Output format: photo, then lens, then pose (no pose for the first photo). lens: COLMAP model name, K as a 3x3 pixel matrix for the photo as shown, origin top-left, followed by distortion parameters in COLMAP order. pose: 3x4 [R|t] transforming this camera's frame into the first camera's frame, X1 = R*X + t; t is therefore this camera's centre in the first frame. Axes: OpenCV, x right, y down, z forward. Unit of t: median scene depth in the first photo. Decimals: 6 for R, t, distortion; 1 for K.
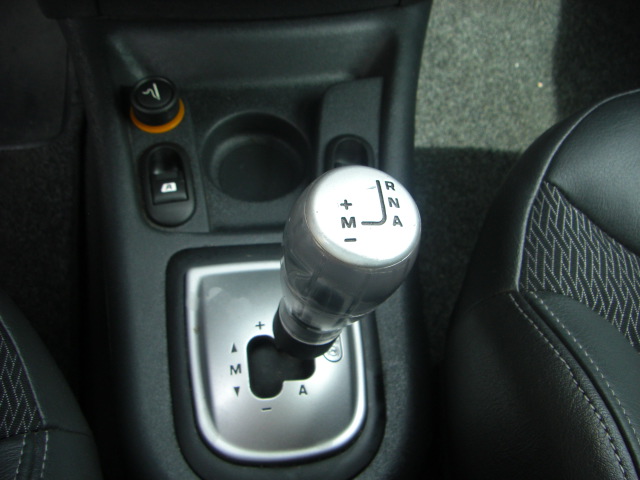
lens RADIAL K [[700.3, 0, 320.0], [0, 700.3, 240.0], [0, 0, 1]] dist [-0.119914, -0.006903]
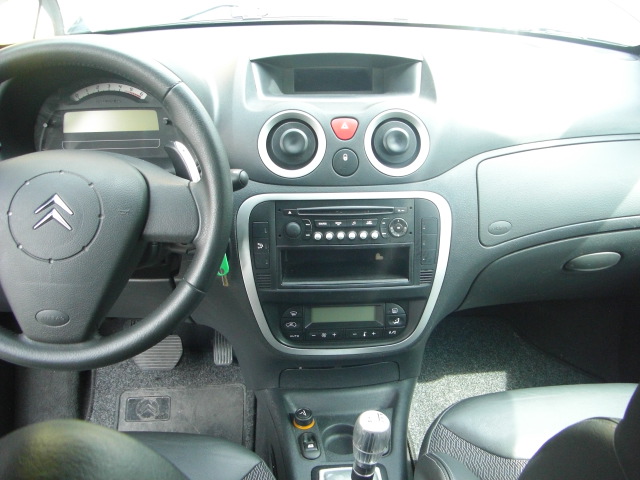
lens RADIAL K [[713.3, 0, 320.0], [0, 713.3, 240.0], [0, 0, 1]] dist [-0.181721, 0.154174]
pose [[0.994226, -0.065213, -0.085220, 0.082921], [0.006494, 0.829265, -0.558819, 0.659494], [0.107112, 0.555038, 0.824900, -1.401709]]
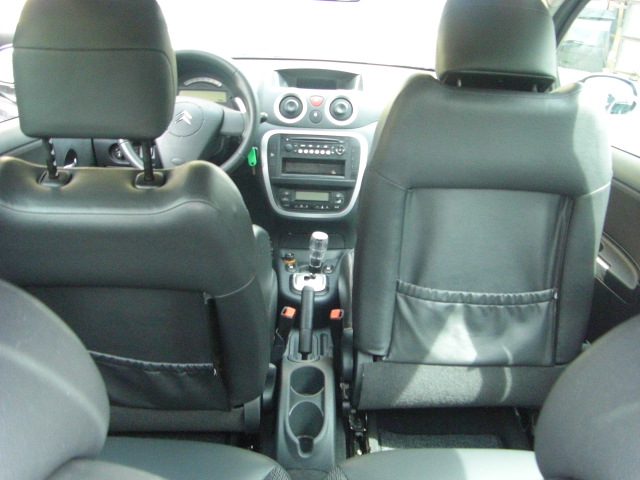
lens RADIAL K [[713.3, 0, 320.0], [0, 713.3, 240.0], [0, 0, 1]] dist [-0.181721, 0.154174]
pose [[0.991953, -0.019207, -0.125143, 0.544541], [-0.067192, 0.757884, -0.648920, 2.664826], [0.107308, 0.652107, 0.750494, -2.543940]]
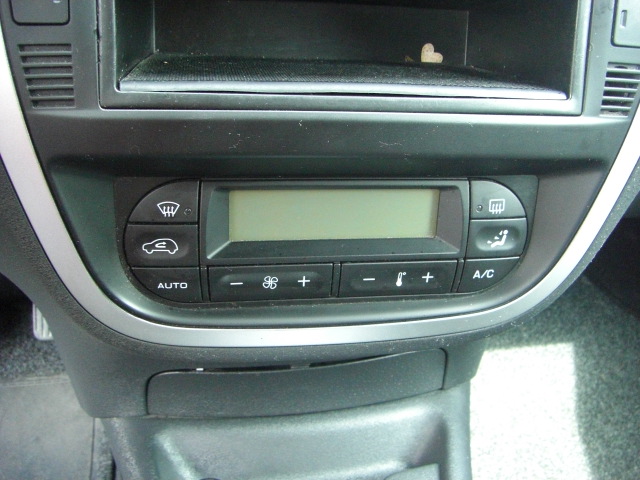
lens RADIAL K [[700.3, 0, 320.0], [0, 700.3, 240.0], [0, 0, 1]] dist [-0.119914, -0.006903]
pose [[0.998494, -0.049601, 0.023430, -0.080832], [0.054732, 0.872105, -0.486249, -0.047535], [0.003685, 0.486799, 0.873506, 0.001157]]
